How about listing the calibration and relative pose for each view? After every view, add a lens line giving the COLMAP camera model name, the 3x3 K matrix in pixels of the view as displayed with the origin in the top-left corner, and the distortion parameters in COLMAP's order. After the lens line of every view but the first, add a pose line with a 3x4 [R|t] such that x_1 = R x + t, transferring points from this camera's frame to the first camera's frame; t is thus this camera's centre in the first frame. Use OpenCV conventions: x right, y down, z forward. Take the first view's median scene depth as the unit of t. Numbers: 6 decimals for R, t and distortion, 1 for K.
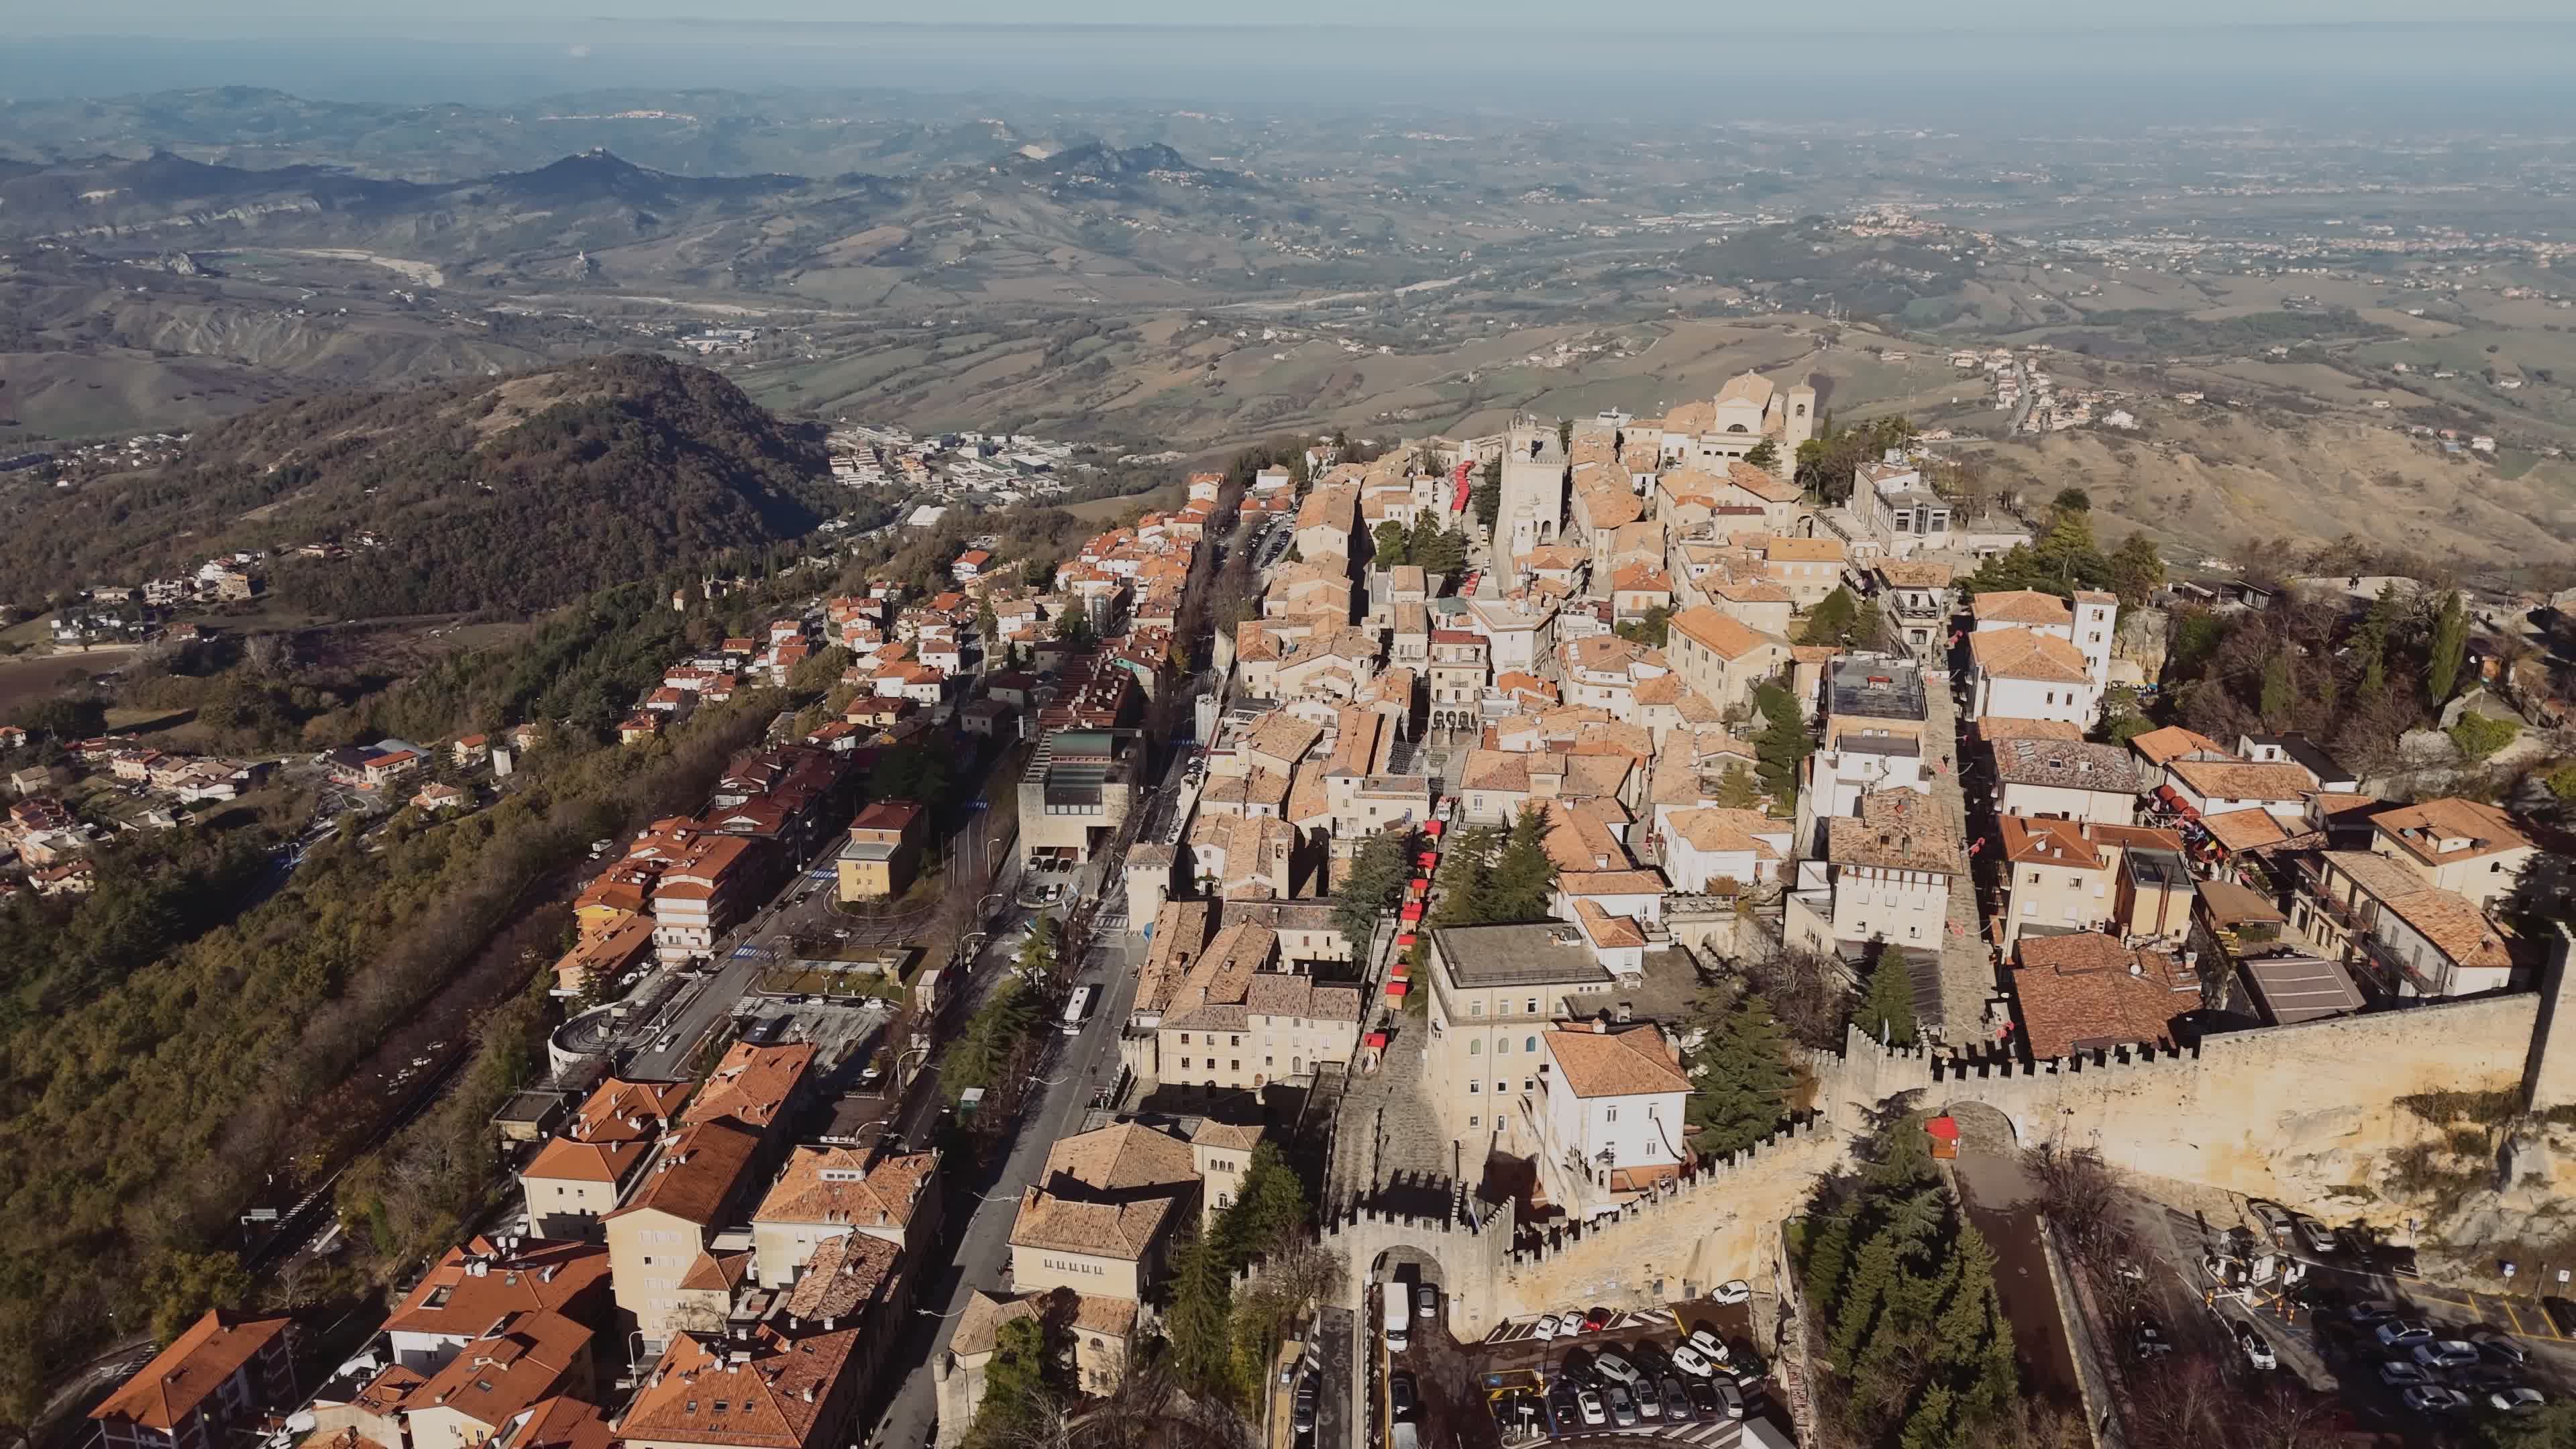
lens RADIAL K [[1861.0, 0, 1286.5], [0, 1861.0, 737.0], [0, 0, 1]] dist [0.064847, -0.064957]
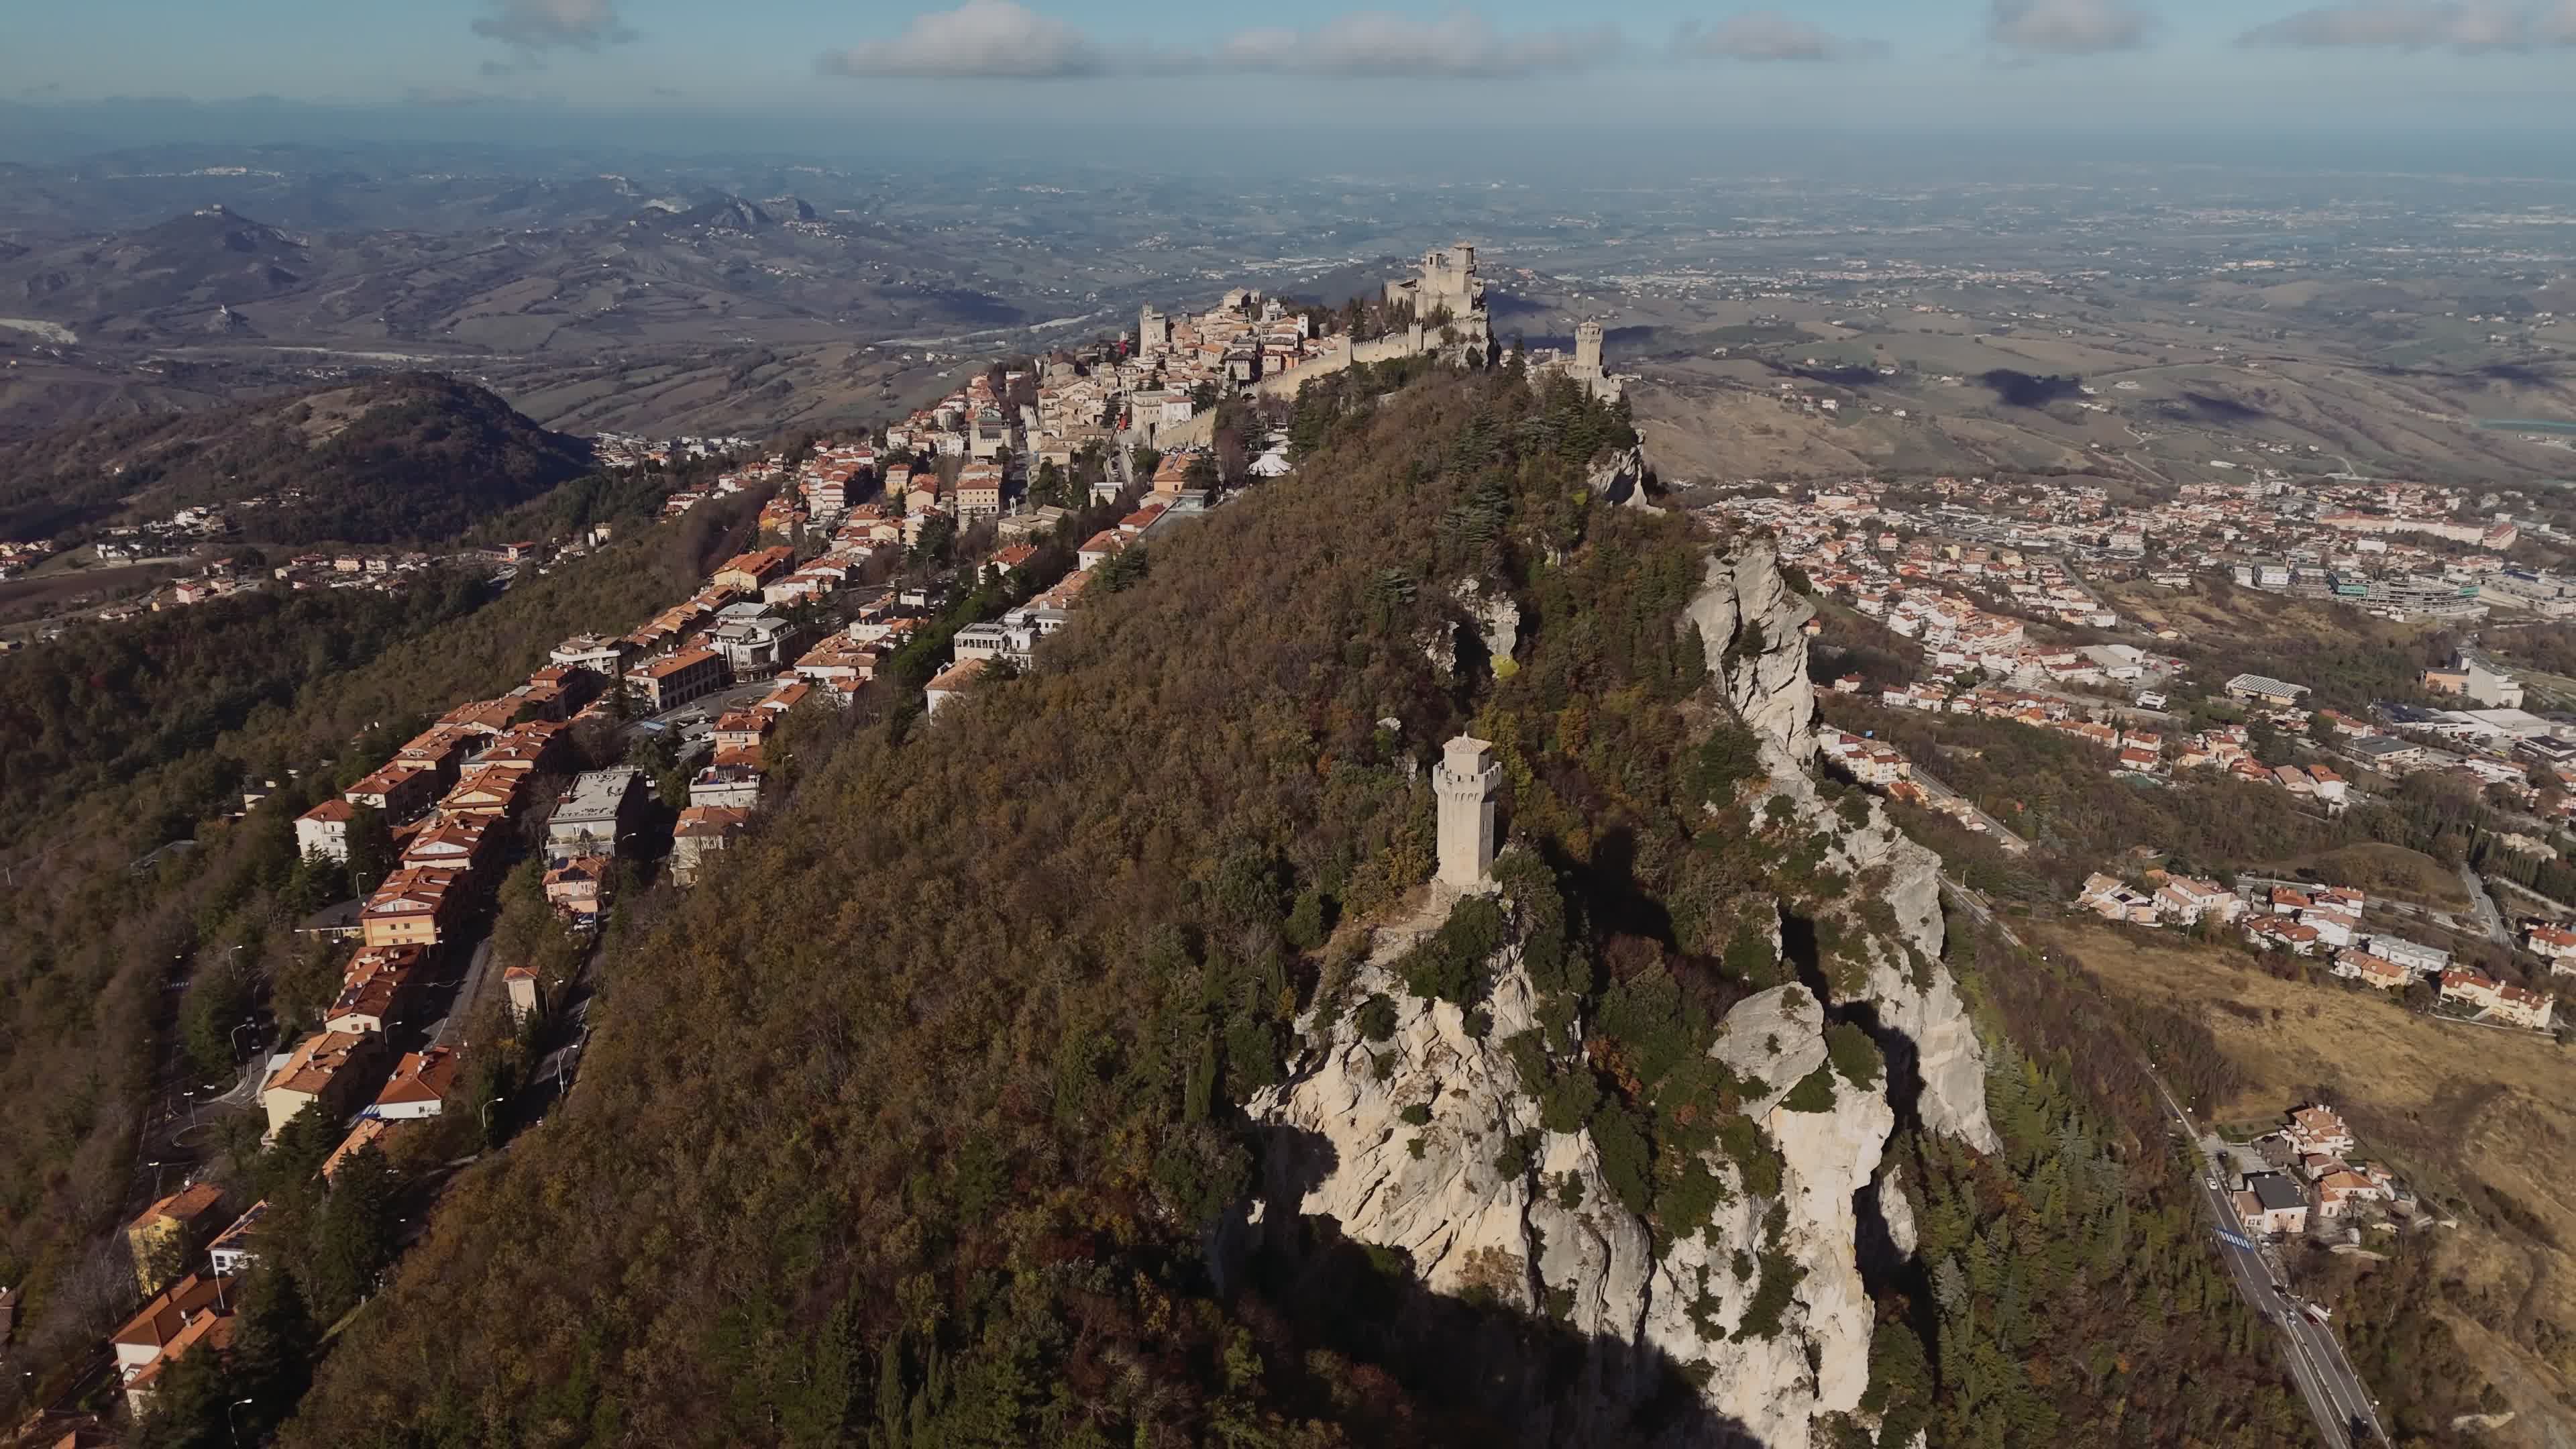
lens RADIAL K [[1861.0, 0, 1276.1], [0, 1861.0, 713.1], [0, 0, 1]] dist [0.064847, -0.064957]
pose [[0.981428, -0.059169, 0.182477, -0.019095], [0.065946, 0.997332, -0.031296, 0.046066], [-0.180138, 0.042749, 0.982712, -0.145048]]
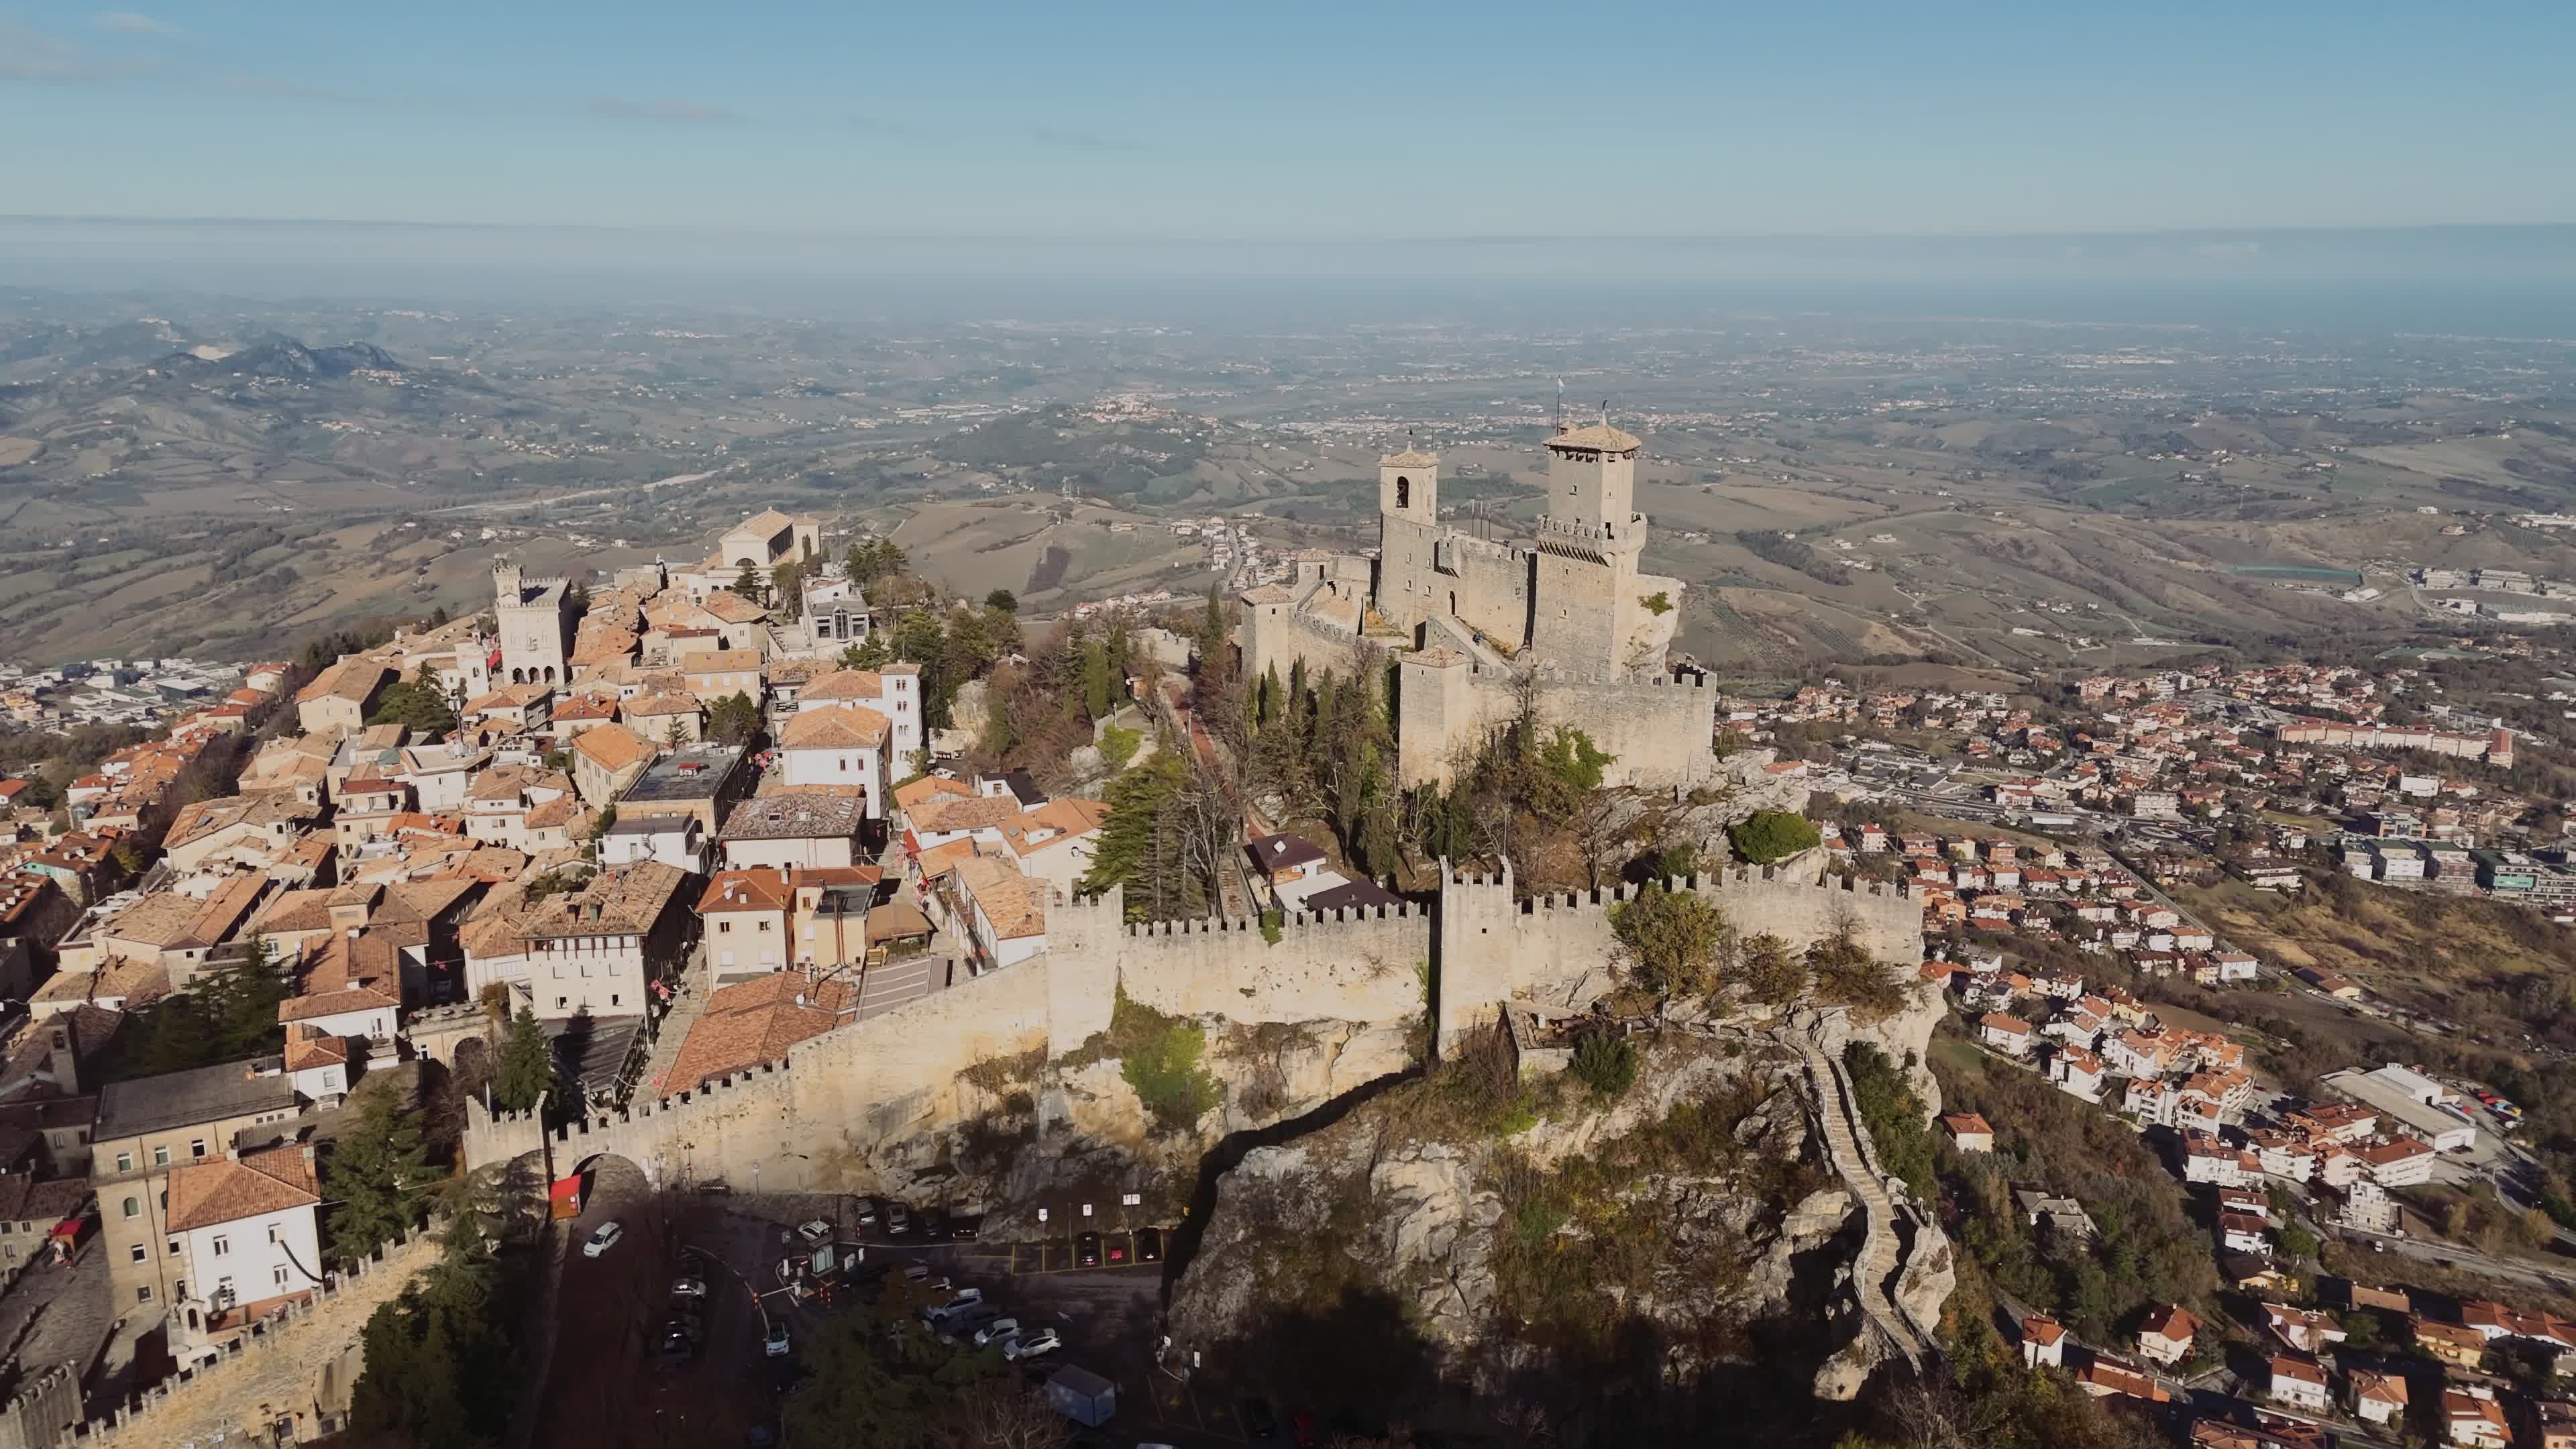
lens RADIAL K [[1861.0, 0, 1299.0], [0, 1861.0, 740.5], [0, 0, 1]] dist [0.064847, -0.064957]
pose [[0.928253, -0.089494, 0.361023, 0.014953], [0.123887, 0.989591, -0.073226, 0.003970], [-0.350712, 0.112699, 0.929678, -0.002174]]
